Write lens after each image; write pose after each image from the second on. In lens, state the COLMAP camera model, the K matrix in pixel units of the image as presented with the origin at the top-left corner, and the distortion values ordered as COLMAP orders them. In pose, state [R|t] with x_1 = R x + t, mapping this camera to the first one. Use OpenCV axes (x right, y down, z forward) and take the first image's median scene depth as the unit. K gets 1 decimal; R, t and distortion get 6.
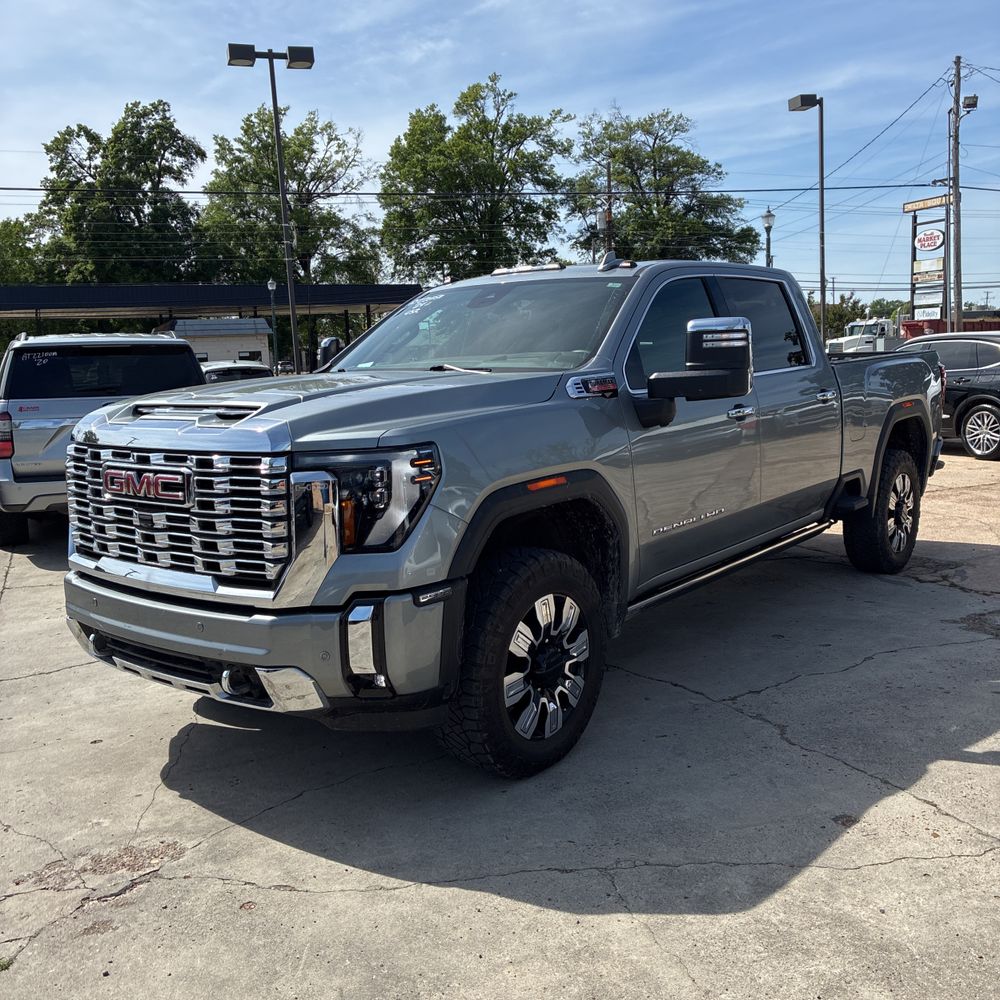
lens RADIAL K [[1020.4, 0, 518.8], [0, 1020.4, 496.9], [0, 0, 1]] dist [0.026123, 0.000000]
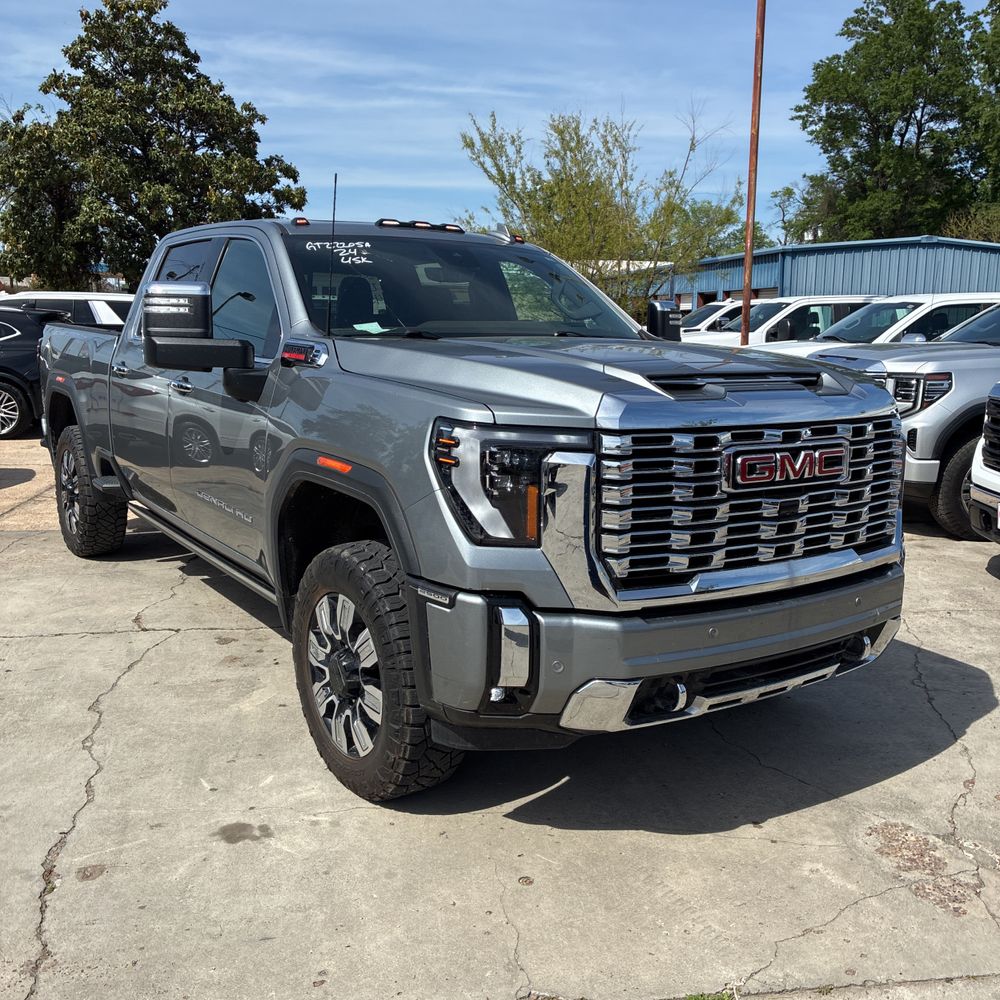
lens RADIAL K [[1020.4, 0, 517.7], [0, 1020.4, 501.3], [0, 0, 1]] dist [0.026123, 0.000000]
pose [[0.291269, -0.127779, 0.948069, -0.989950], [0.105881, 0.989256, 0.100800, -0.073970], [-0.950764, 0.071023, 0.301669, 0.763137]]
